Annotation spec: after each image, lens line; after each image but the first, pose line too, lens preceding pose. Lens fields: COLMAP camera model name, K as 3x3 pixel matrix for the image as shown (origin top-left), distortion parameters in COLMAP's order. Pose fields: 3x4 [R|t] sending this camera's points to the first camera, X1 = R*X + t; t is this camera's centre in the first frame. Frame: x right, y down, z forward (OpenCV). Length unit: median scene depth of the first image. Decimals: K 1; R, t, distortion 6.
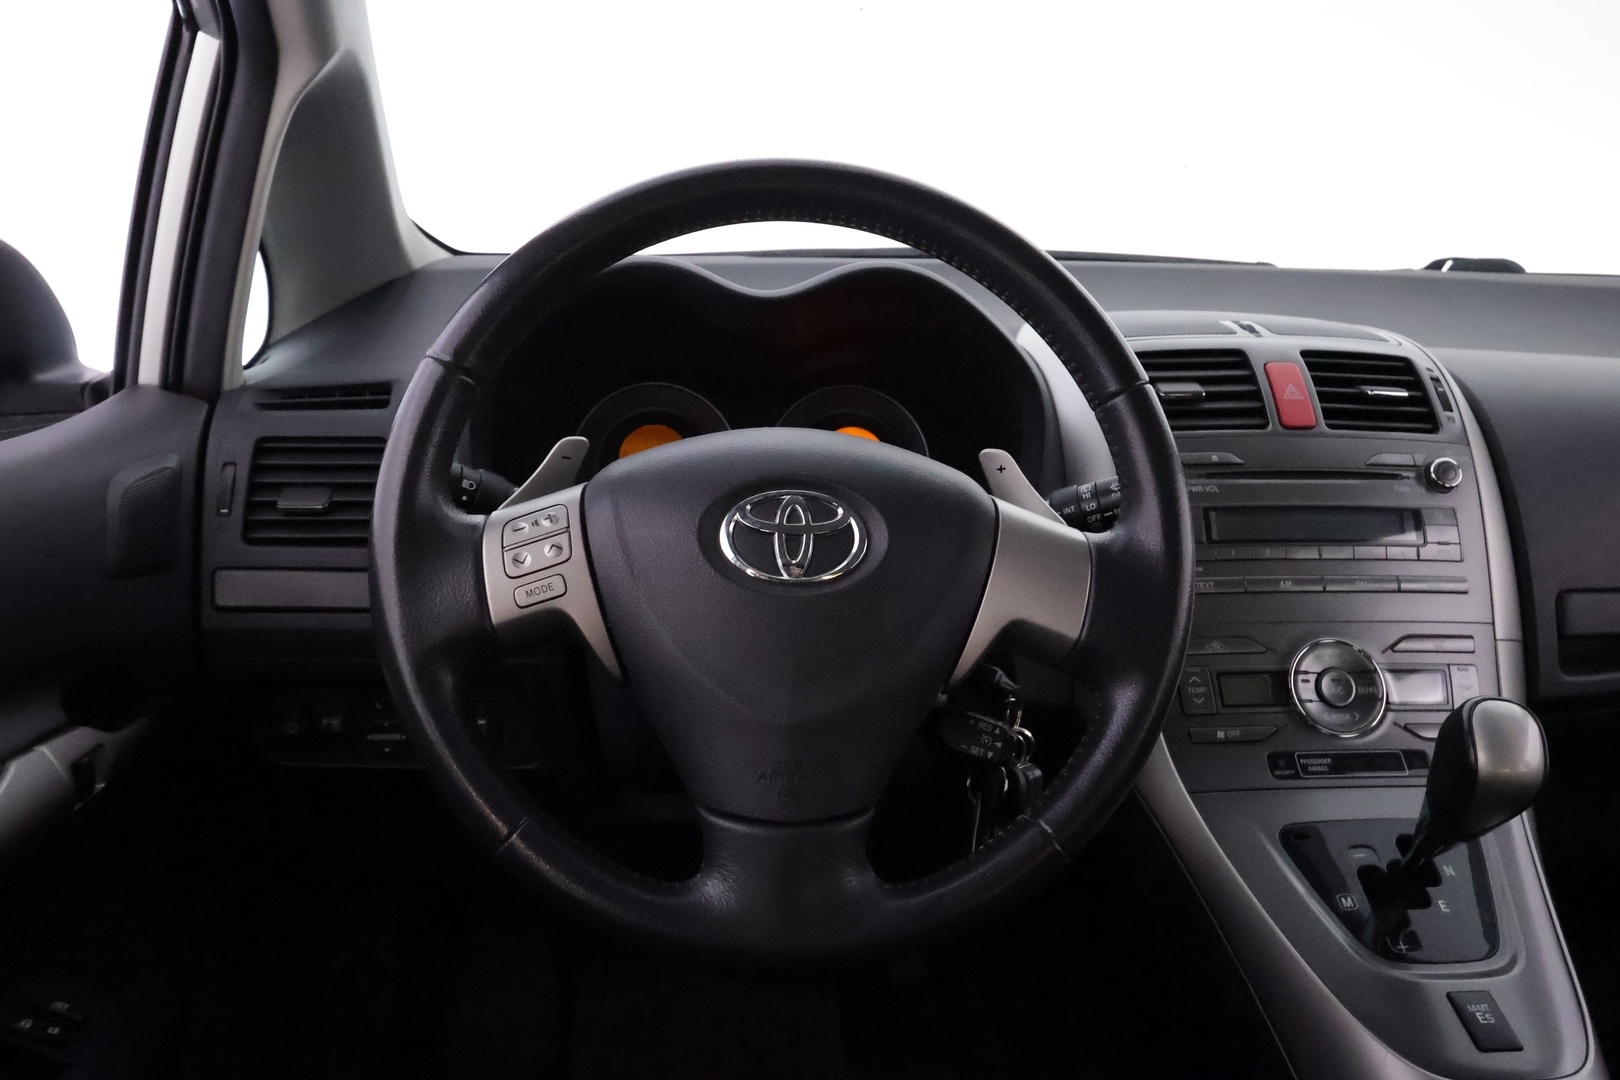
lens RADIAL K [[1290.9, 0, 810.0], [0, 1290.9, 540.0], [0, 0, 1]] dist [0.003093, 0.002520]
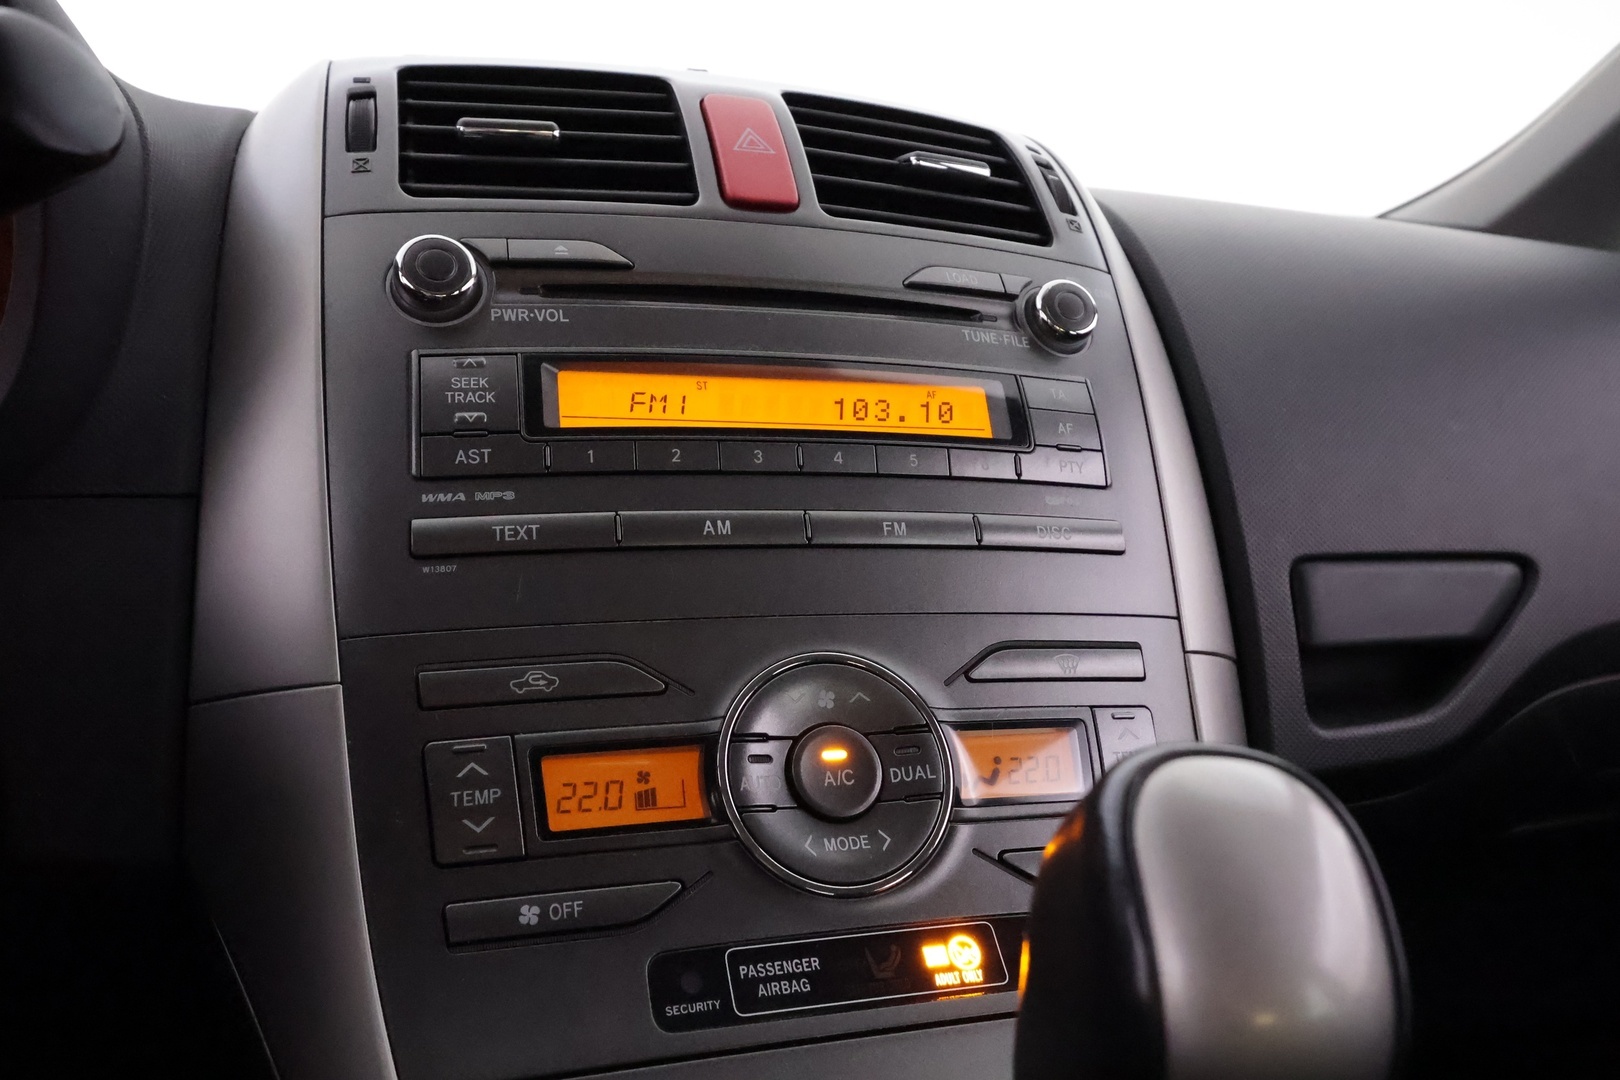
lens RADIAL K [[1290.9, 0, 810.0], [0, 1290.9, 540.0], [0, 0, 1]] dist [0.003093, 0.002520]
pose [[0.976684, -0.015589, 0.214114, 0.313164], [0.039160, 0.993563, -0.106295, 0.084671], [-0.211079, 0.112201, 0.971008, 0.598938]]
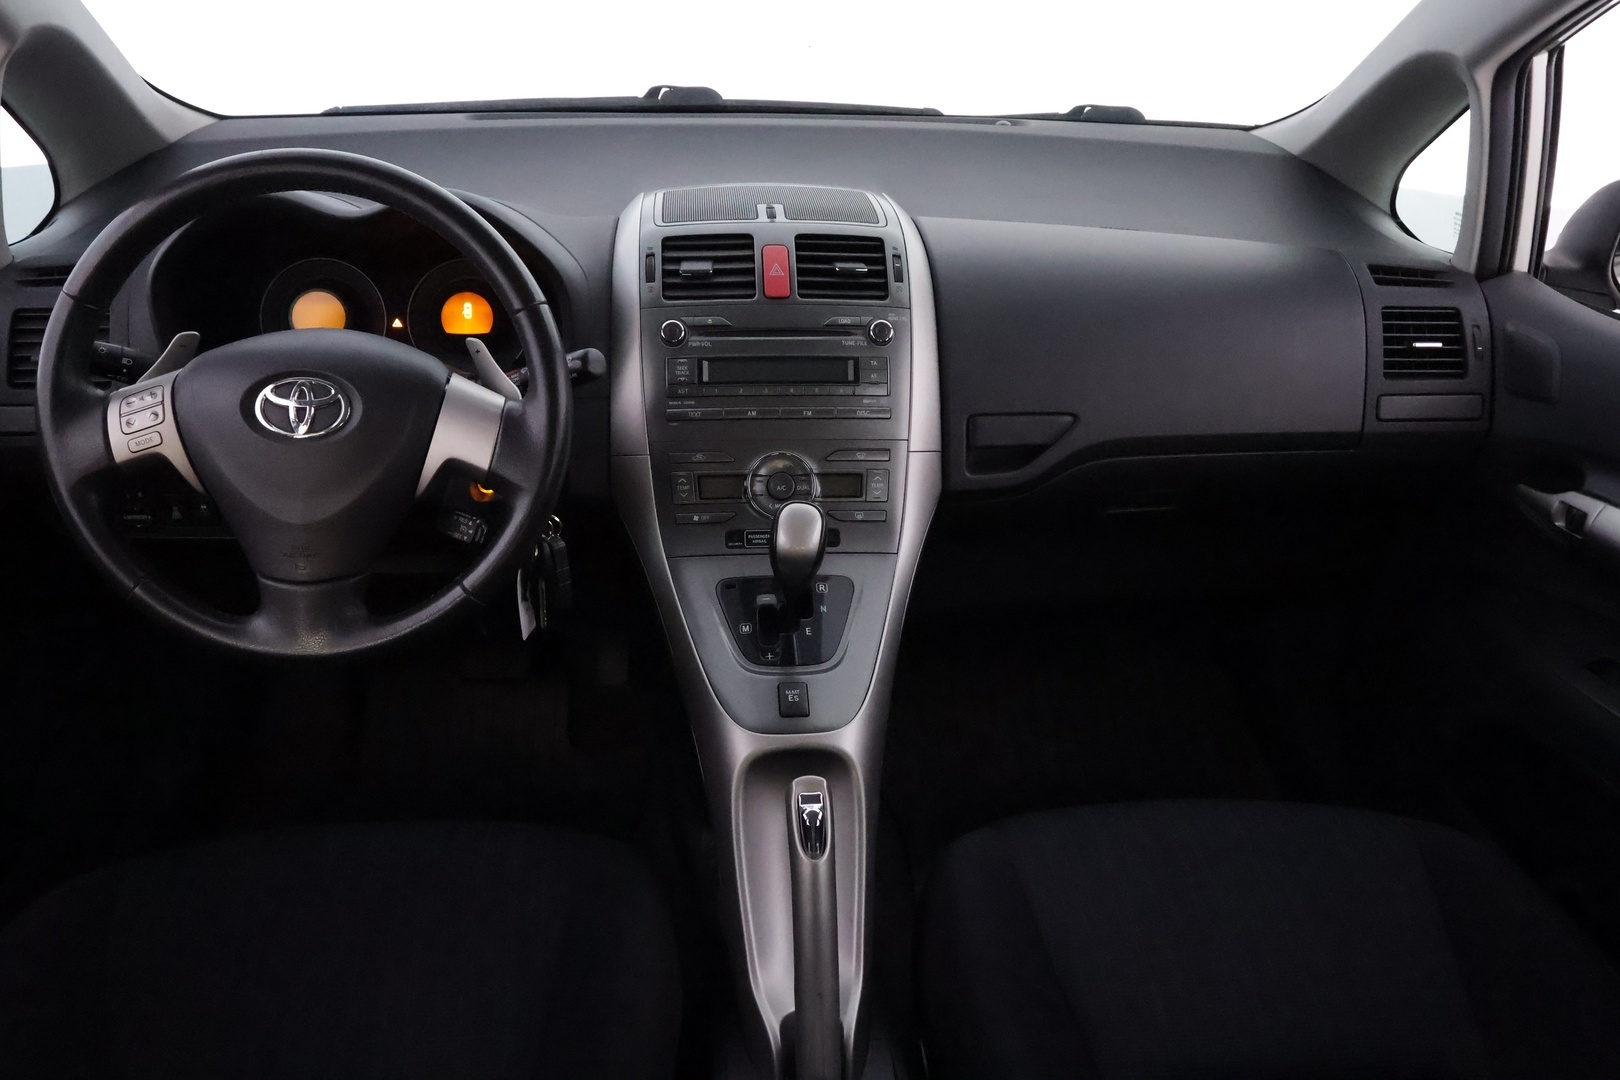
lens RADIAL K [[1284.8, 0, 812.8], [0, 1284.8, 571.4], [0, 0, 1]] dist [-0.004760, 0.003742]
pose [[0.999996, 0.002243, -0.001722, 0.445053], [-0.001800, 0.974523, 0.224282, -0.116096], [0.002181, -0.224278, 0.974523, -0.428058]]
